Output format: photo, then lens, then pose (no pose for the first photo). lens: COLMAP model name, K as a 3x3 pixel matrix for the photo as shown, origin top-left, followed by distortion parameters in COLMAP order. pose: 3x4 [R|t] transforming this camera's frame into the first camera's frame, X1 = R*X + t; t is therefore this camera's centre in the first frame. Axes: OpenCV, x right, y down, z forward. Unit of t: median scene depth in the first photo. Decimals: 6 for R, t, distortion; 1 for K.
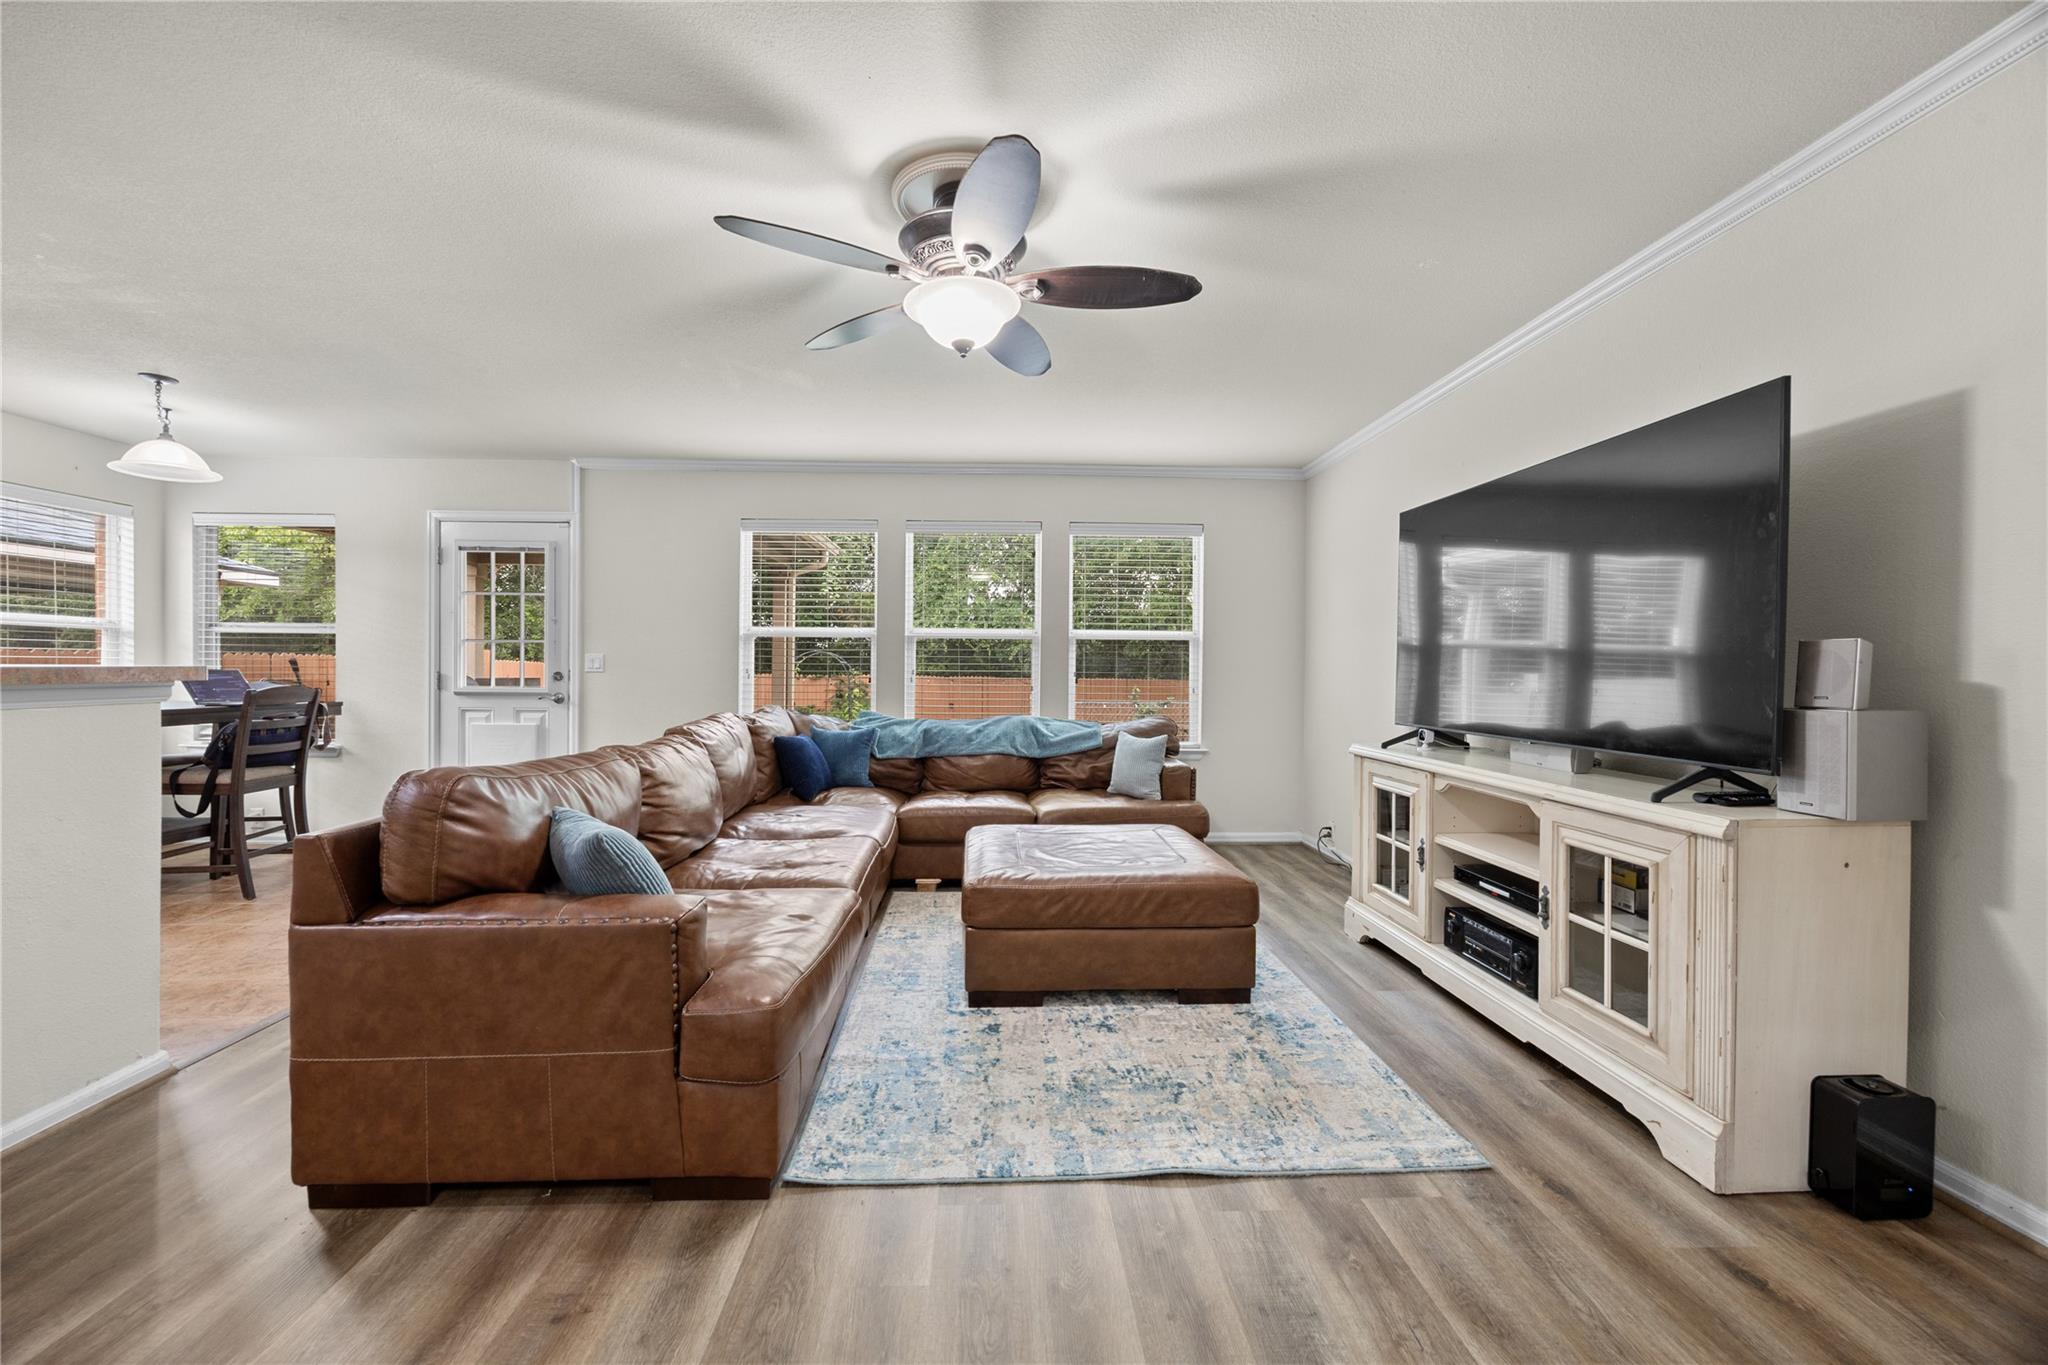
lens RADIAL K [[771.7, 0, 1014.8], [0, 771.7, 678.5], [0, 0, 1]] dist [-0.006489, 0.001253]
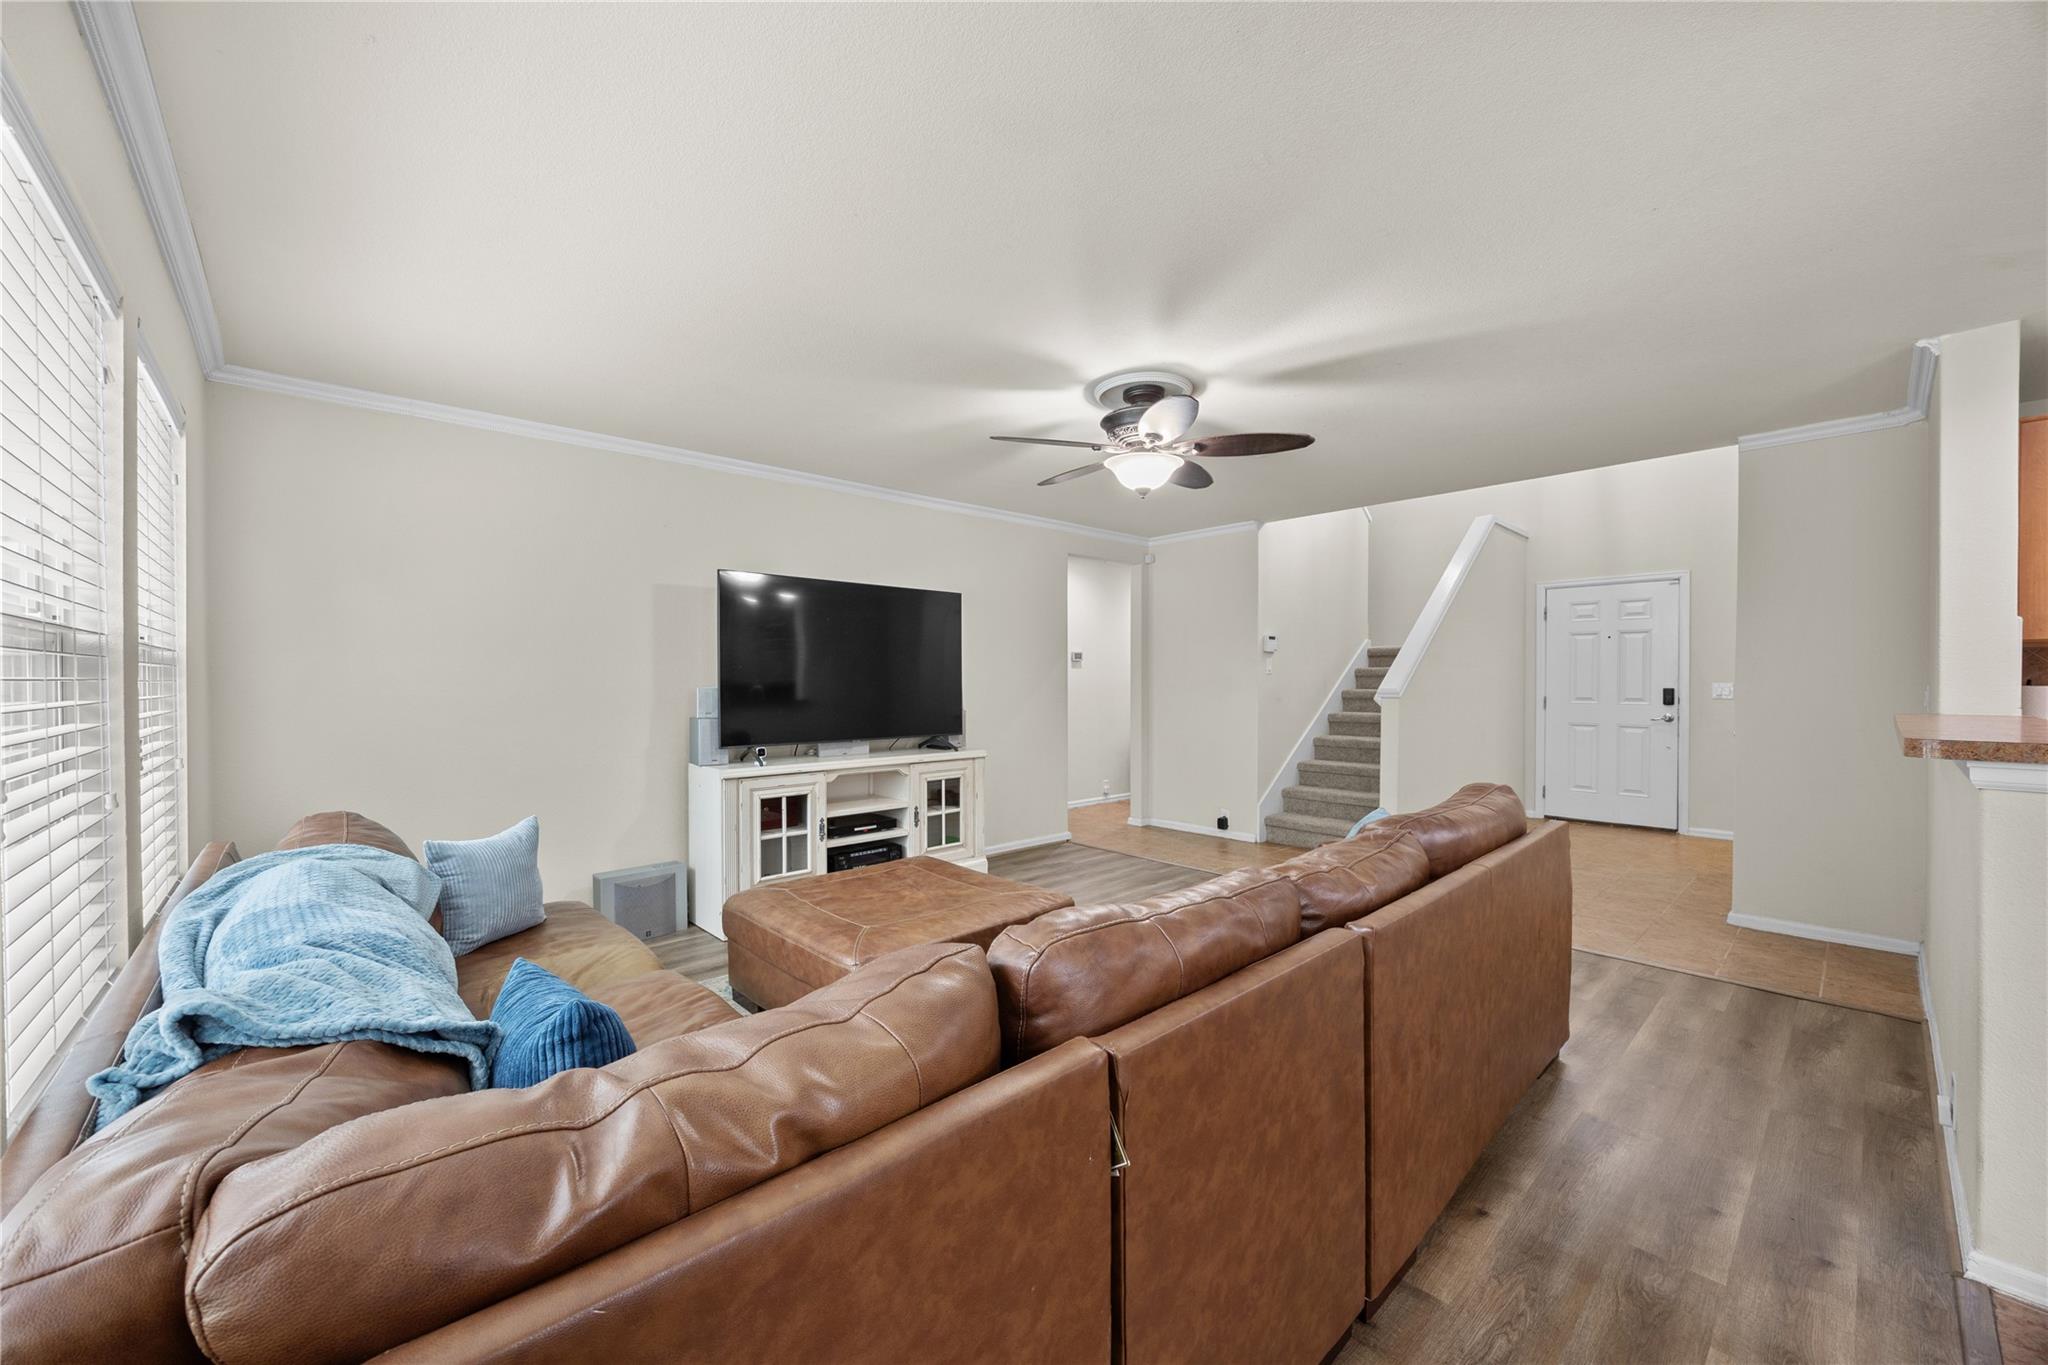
lens RADIAL K [[771.7, 0, 1016.8], [0, 771.7, 693.9], [0, 0, 1]] dist [-0.006489, 0.001253]
pose [[-0.638308, -0.014860, 0.769638, -0.936158], [0.006173, 0.999683, 0.024421, -0.066533], [-0.769756, 0.020339, -0.638014, 1.882639]]
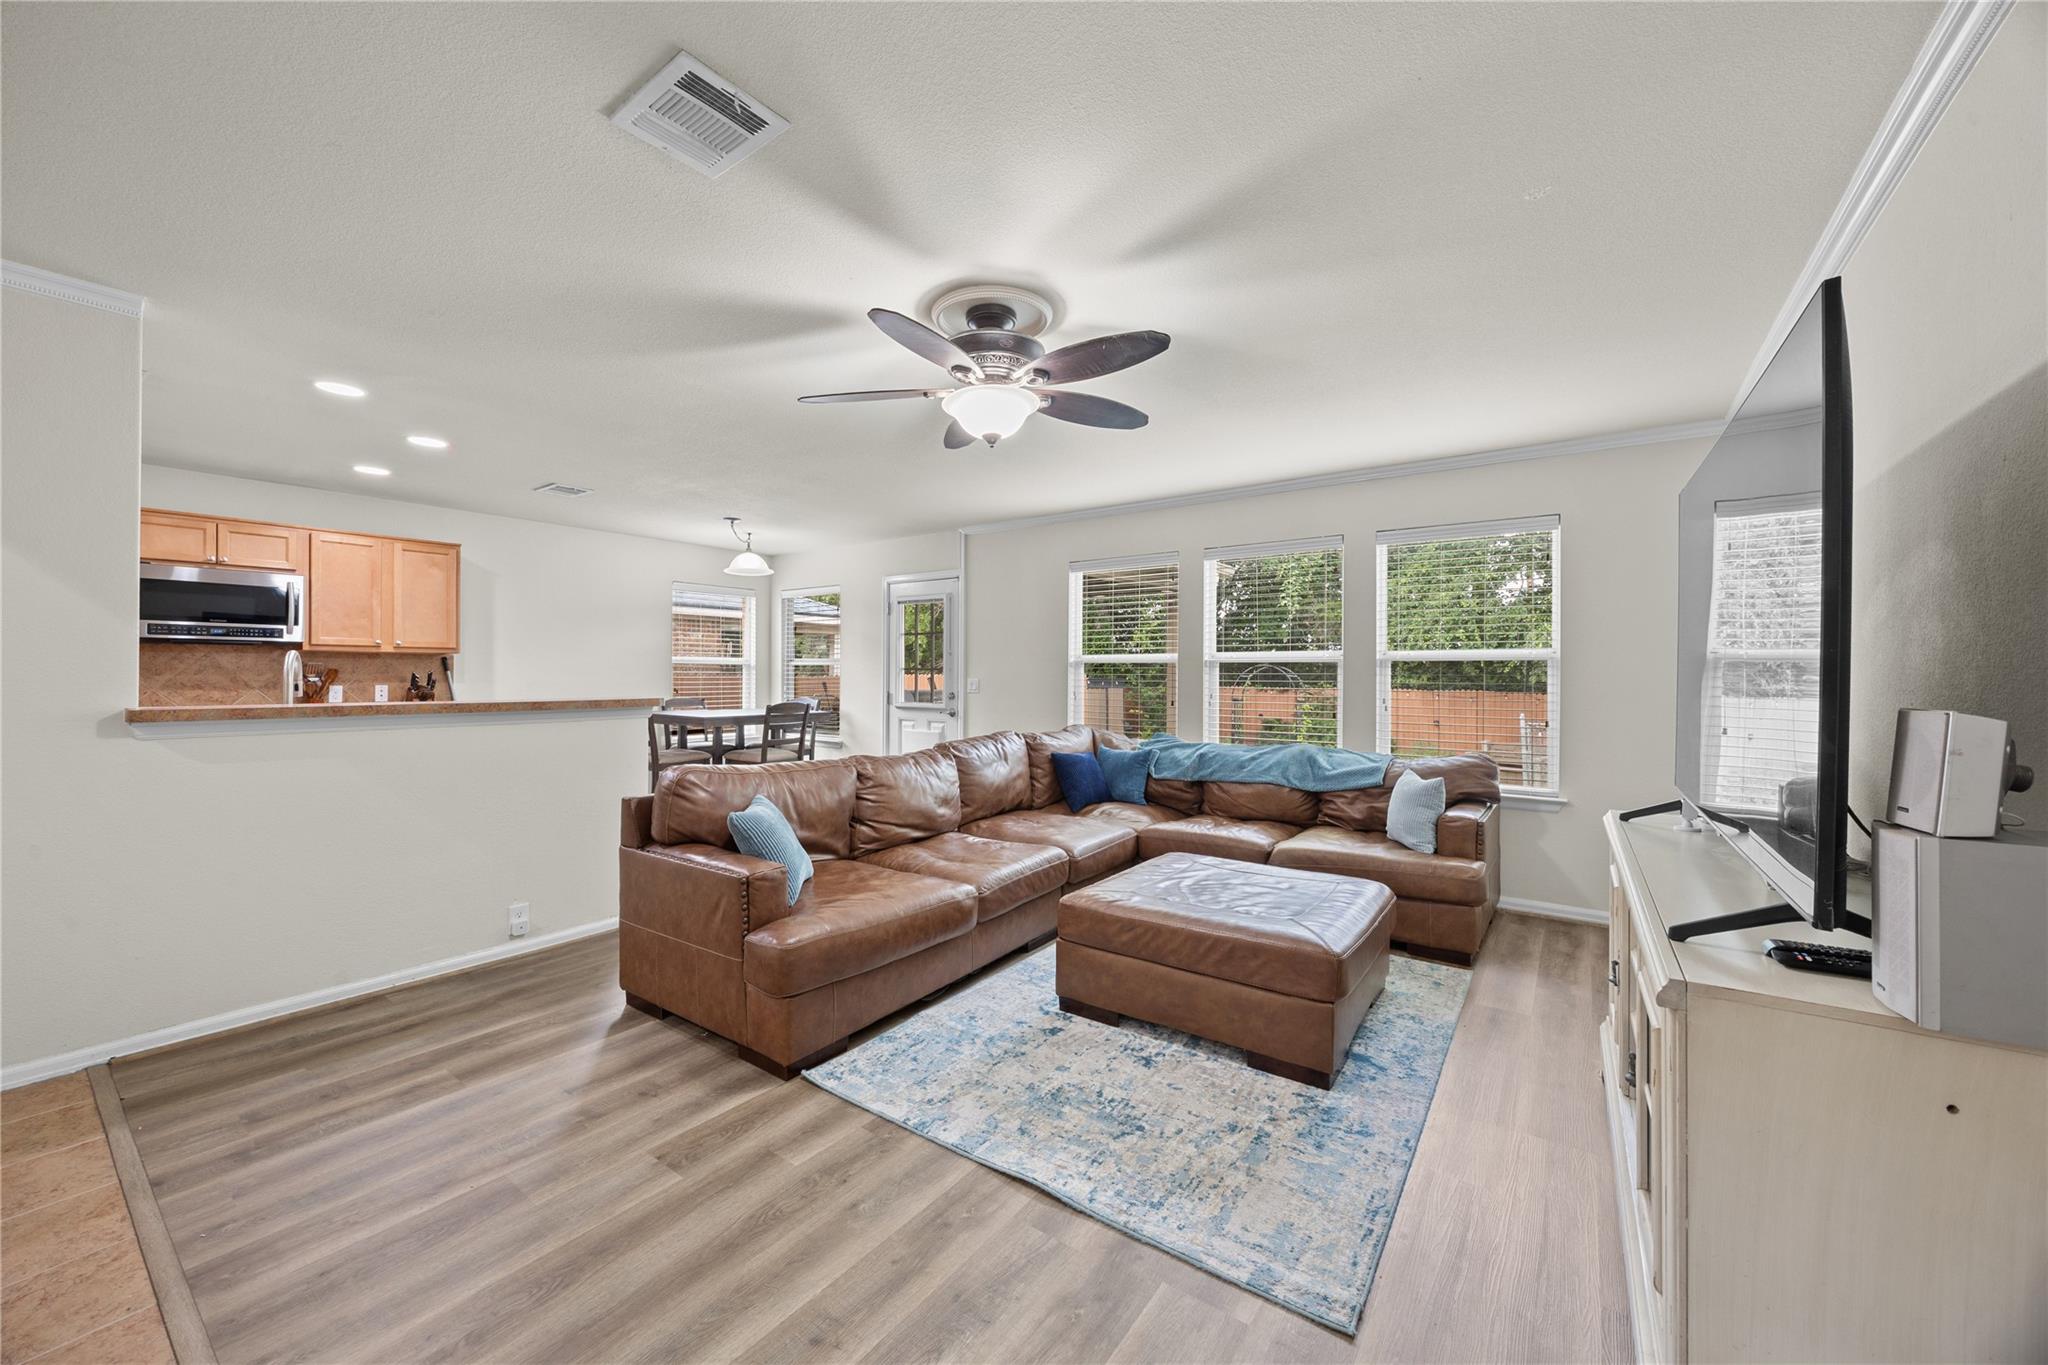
lens RADIAL K [[771.7, 0, 1017.7], [0, 771.7, 674.5], [0, 0, 1]] dist [-0.006489, 0.001253]
pose [[0.785968, -0.003455, -0.618258, 0.615119], [-0.005867, 0.999898, -0.013046, -0.045549], [0.618240, 0.013881, 0.785867, 0.084796]]
